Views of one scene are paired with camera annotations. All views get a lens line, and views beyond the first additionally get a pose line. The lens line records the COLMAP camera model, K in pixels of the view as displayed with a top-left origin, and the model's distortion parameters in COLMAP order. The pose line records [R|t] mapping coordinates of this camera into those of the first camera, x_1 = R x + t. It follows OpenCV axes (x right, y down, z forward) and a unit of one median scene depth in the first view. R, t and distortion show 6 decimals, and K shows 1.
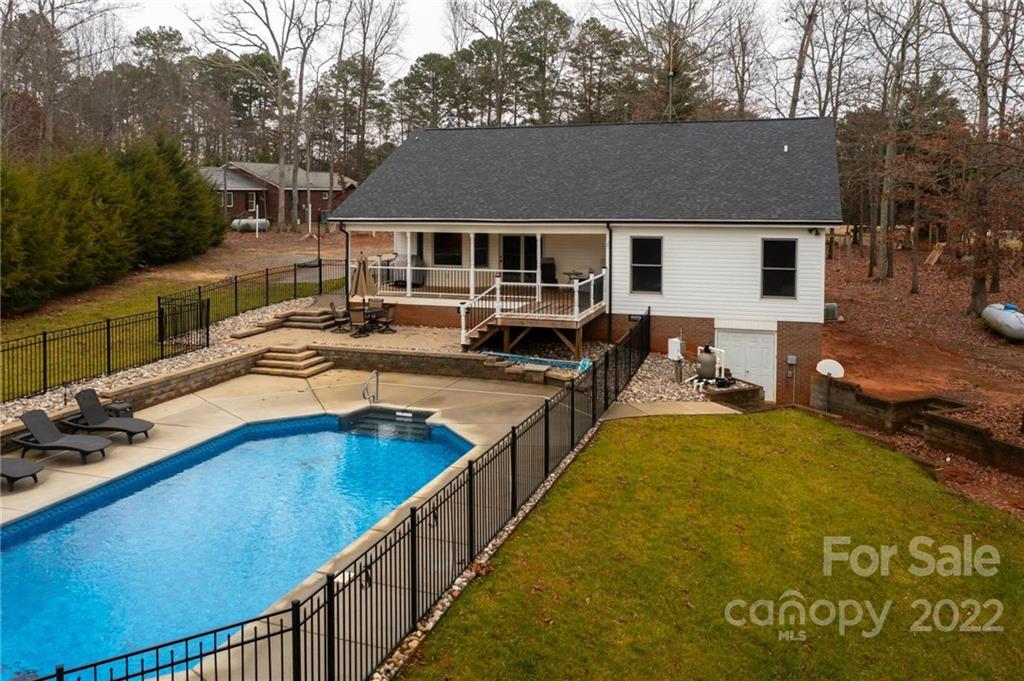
lens RADIAL K [[842.6, 0, 514.4], [0, 842.6, 236.2], [0, 0, 1]] dist [0.001948, -0.001091]
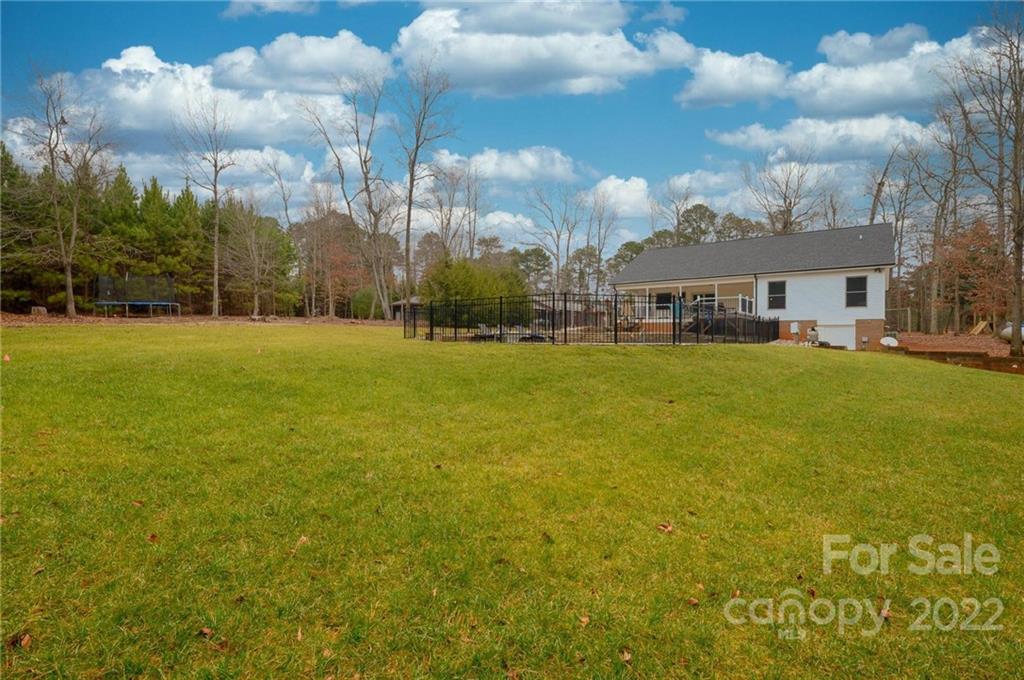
lens RADIAL K [[492.1, 0, 491.6], [0, 492.1, 340.6], [0, 0, 1]] dist [-0.001767, -0.000500]
pose [[0.940874, 0.009043, -0.338636, -0.080426], [-0.026056, 0.998614, -0.045729, 0.207983], [0.337753, 0.051848, 0.939805, -0.300442]]
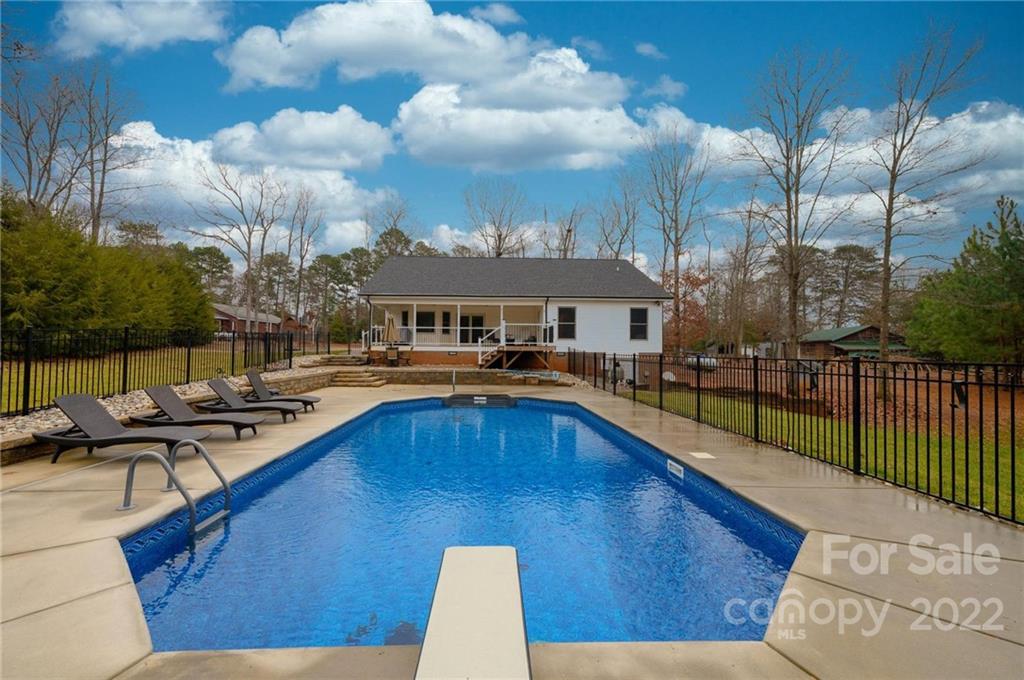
lens RADIAL K [[417.3, 0, 499.6], [0, 417.3, 335.6], [0, 0, 1]] dist [-0.001855, -0.000089]
pose [[0.934446, 0.020704, 0.355503, -0.272961], [0.008862, 0.996647, -0.081337, 0.126635], [-0.355995, 0.079156, 0.931129, 0.250574]]
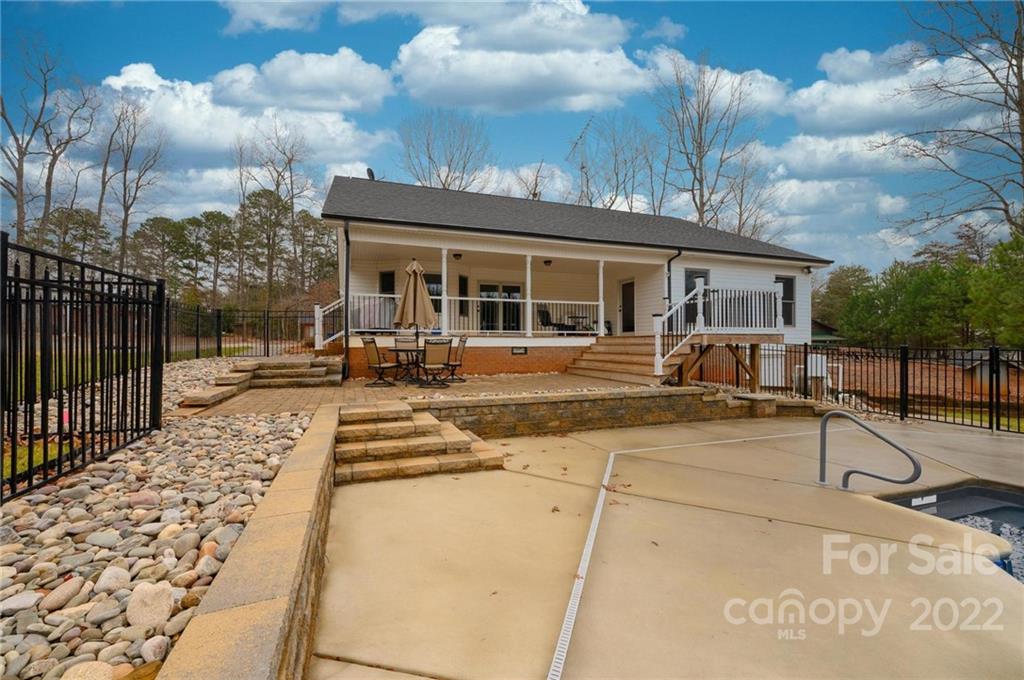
lens RADIAL K [[417.3, 0, 502.0], [0, 417.3, 341.7], [0, 0, 1]] dist [-0.001855, -0.000089]
pose [[0.788363, 0.001928, 0.615207, -0.335663], [0.033348, 0.998391, -0.045863, 0.102601], [-0.614306, 0.056672, 0.787030, 0.742433]]
